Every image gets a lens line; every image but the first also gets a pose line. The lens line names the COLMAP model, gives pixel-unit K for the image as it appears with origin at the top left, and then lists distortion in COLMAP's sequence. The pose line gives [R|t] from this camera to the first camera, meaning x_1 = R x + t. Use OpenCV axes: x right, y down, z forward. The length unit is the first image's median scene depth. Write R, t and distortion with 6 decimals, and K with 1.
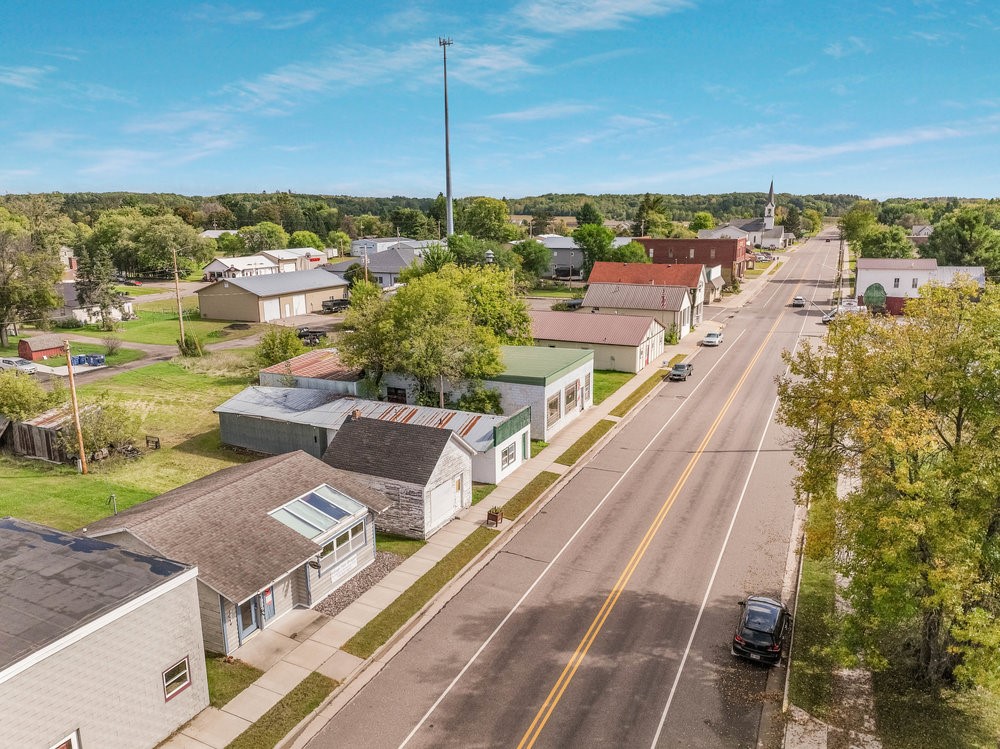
lens RADIAL K [[702.9, 0, 500.3], [0, 702.9, 368.1], [0, 0, 1]] dist [0.003519, 0.006368]
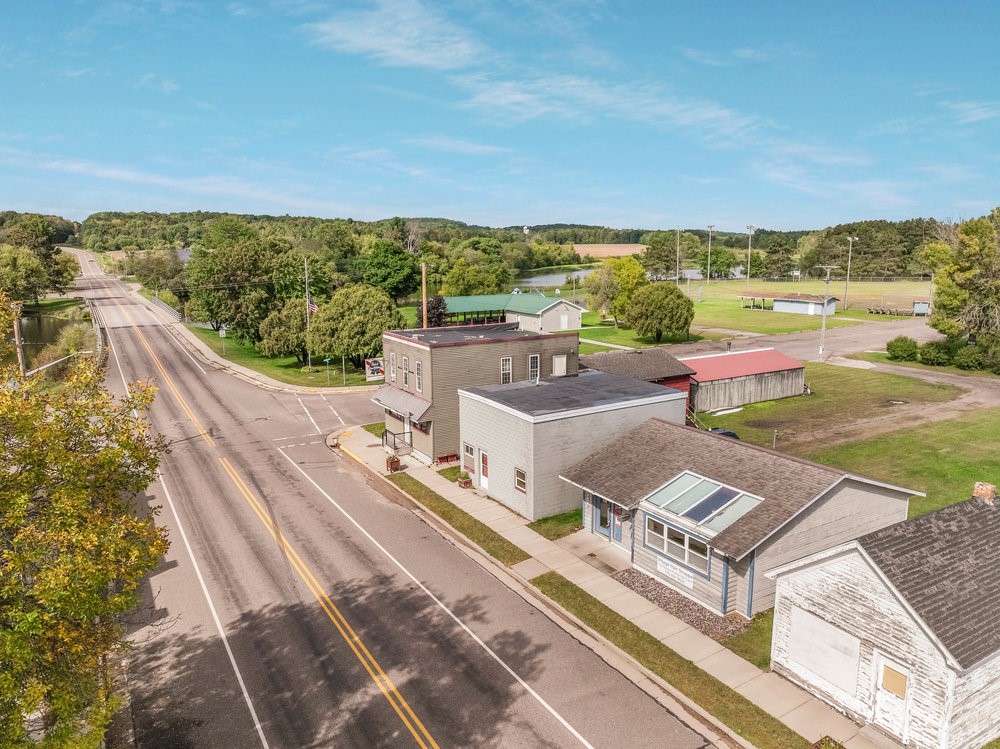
lens RADIAL K [[702.9, 0, 500.3], [0, 702.9, 368.1], [0, 0, 1]] dist [0.003519, 0.006368]
pose [[-0.550414, 0.159069, -0.819598, 0.601329], [-0.168920, 0.940162, 0.295909, -0.171554], [0.817625, 0.301319, -0.490608, 1.320772]]
